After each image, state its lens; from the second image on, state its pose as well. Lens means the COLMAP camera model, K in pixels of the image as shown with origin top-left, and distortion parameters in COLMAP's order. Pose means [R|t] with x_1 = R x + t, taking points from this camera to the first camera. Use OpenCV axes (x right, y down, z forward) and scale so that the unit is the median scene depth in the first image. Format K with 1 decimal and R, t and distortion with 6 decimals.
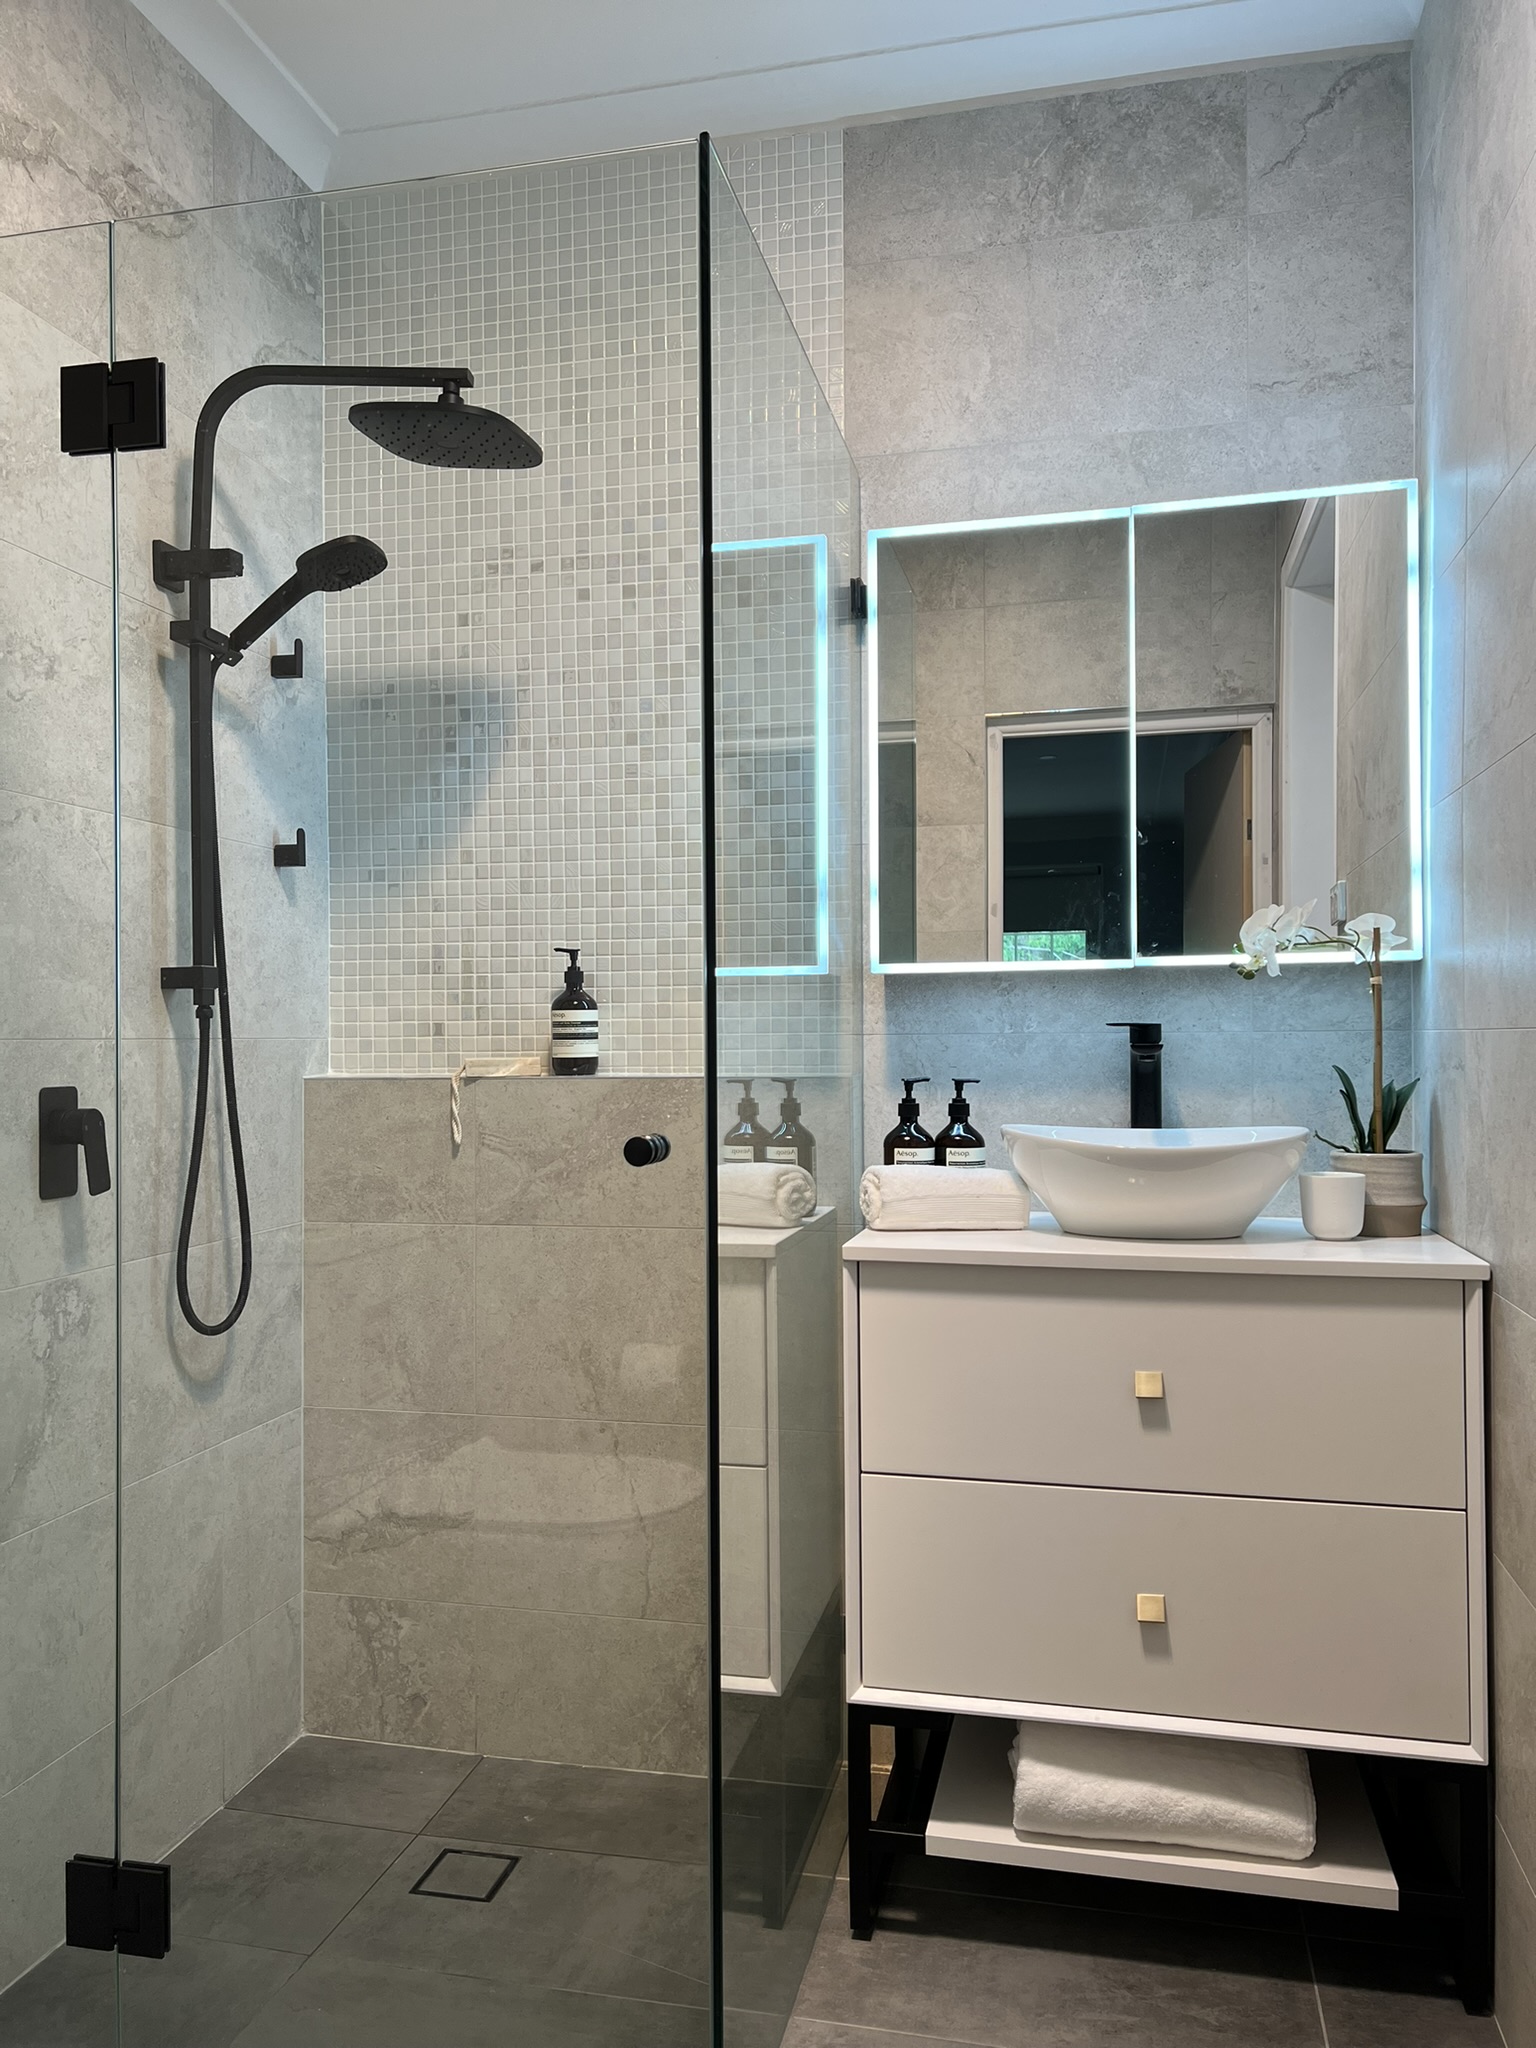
lens RADIAL K [[1511.9, 0, 763.2], [0, 1511.9, 1032.5], [0, 0, 1]] dist [0.071167, -0.083504]
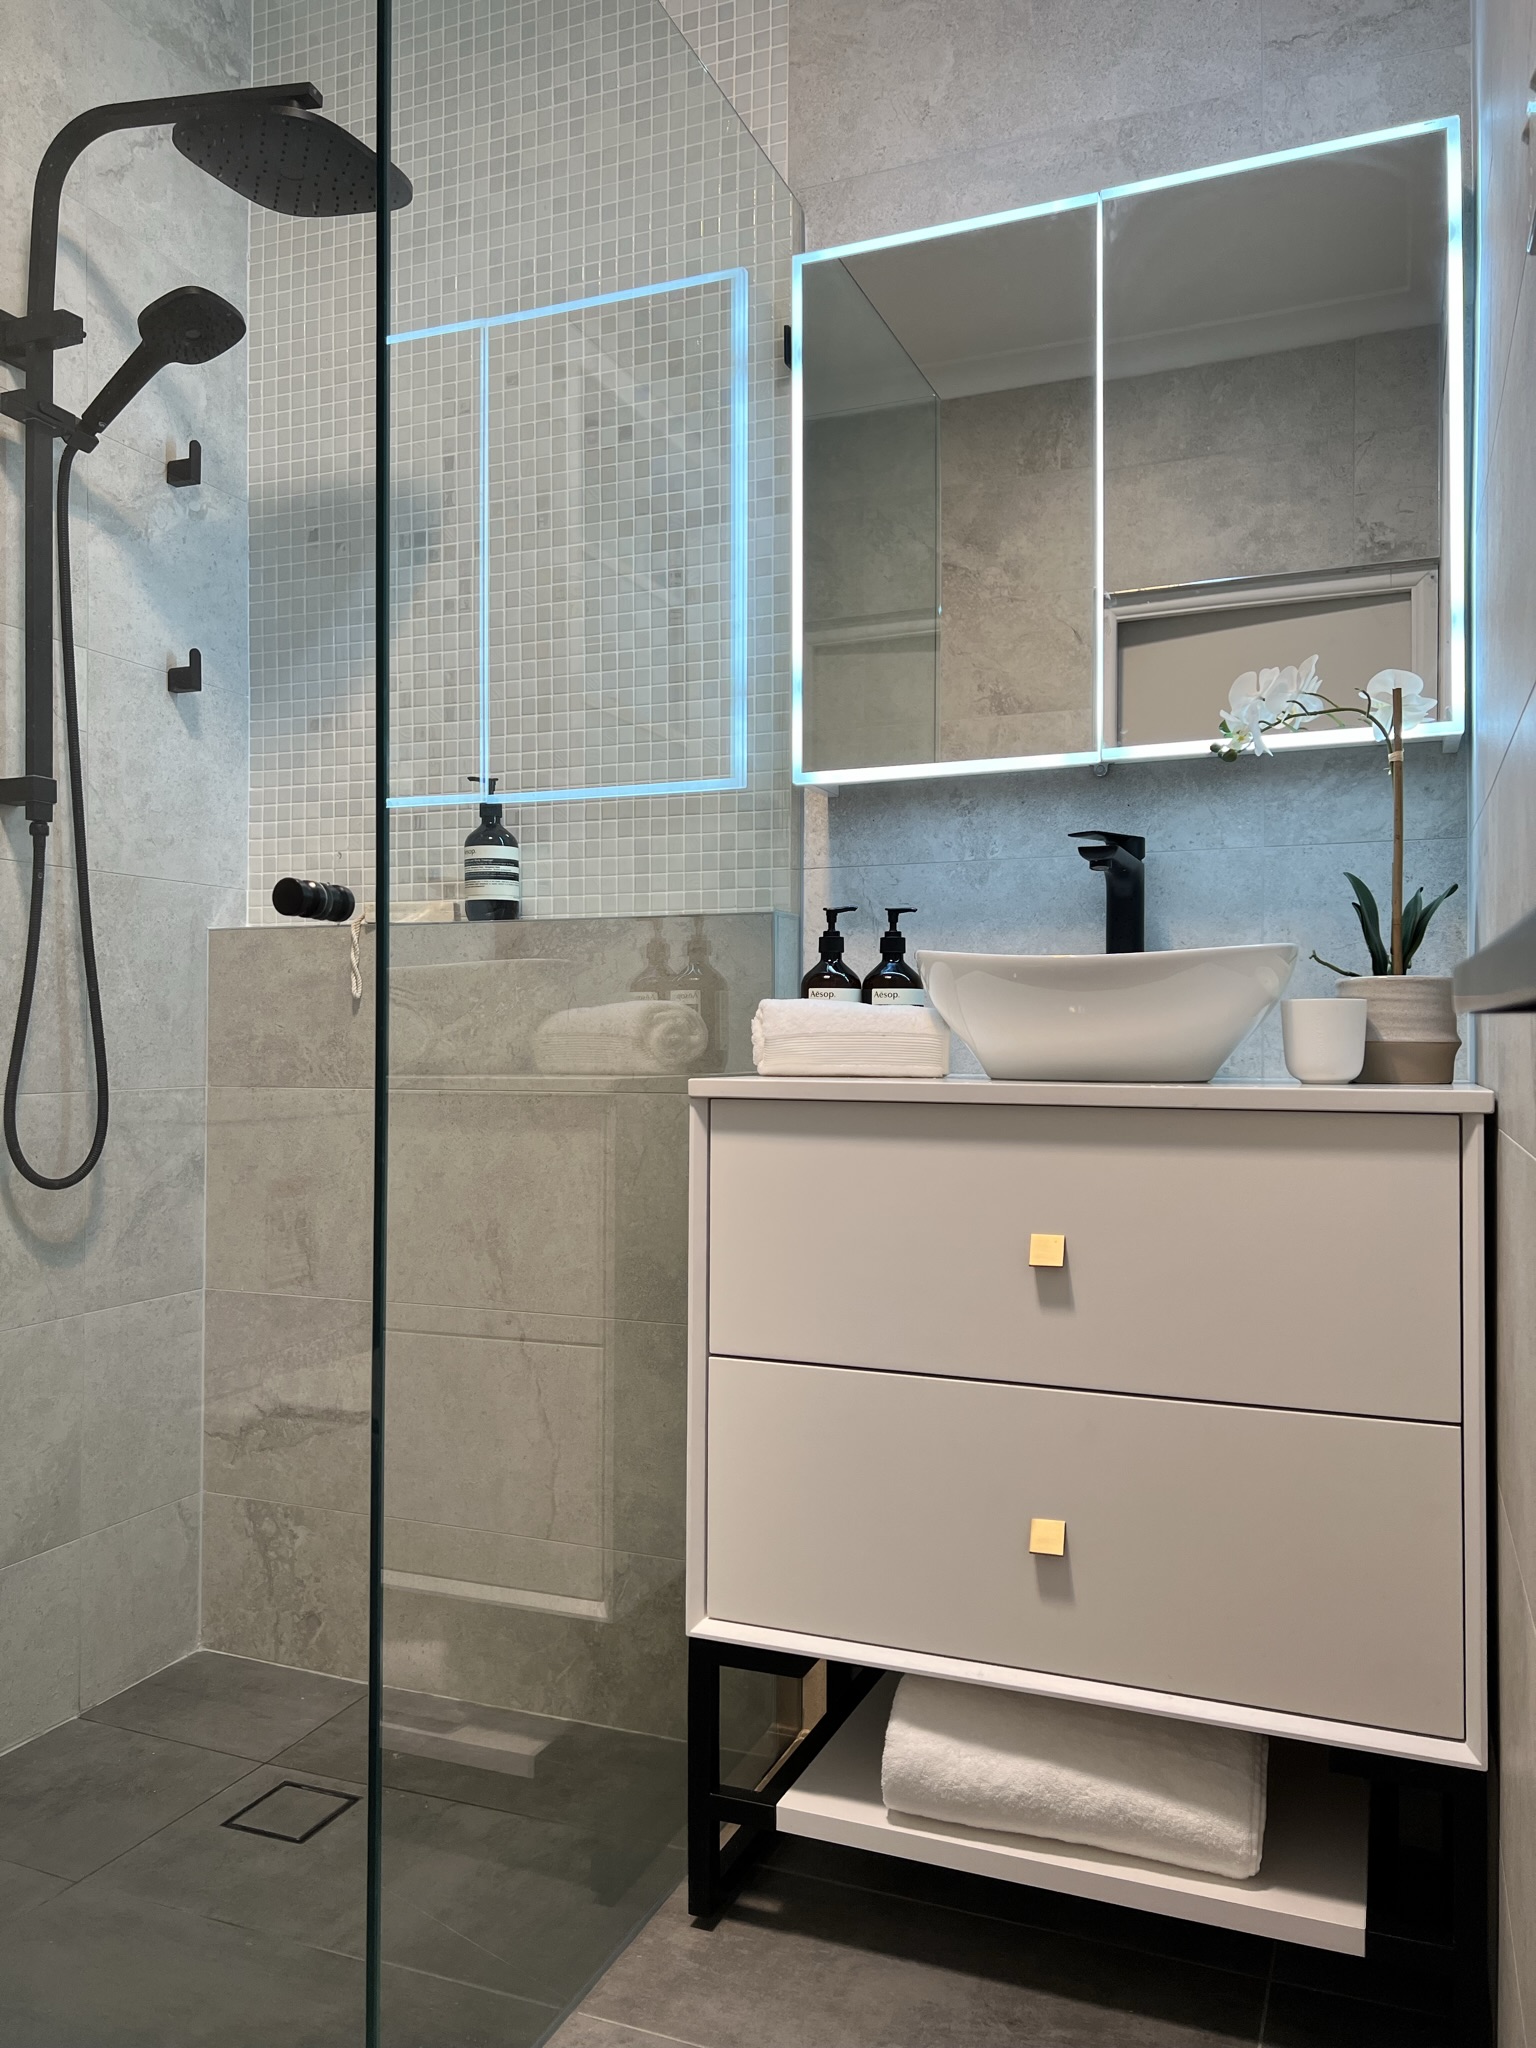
lens RADIAL K [[1511.9, 0, 767.5], [0, 1511.9, 1016.5], [0, 0, 1]] dist [0.071167, -0.083504]
pose [[0.987327, 0.005149, -0.158615, 0.191619], [-0.006230, 0.999961, -0.006317, 0.095356], [0.158576, 0.007226, 0.987320, 0.168194]]
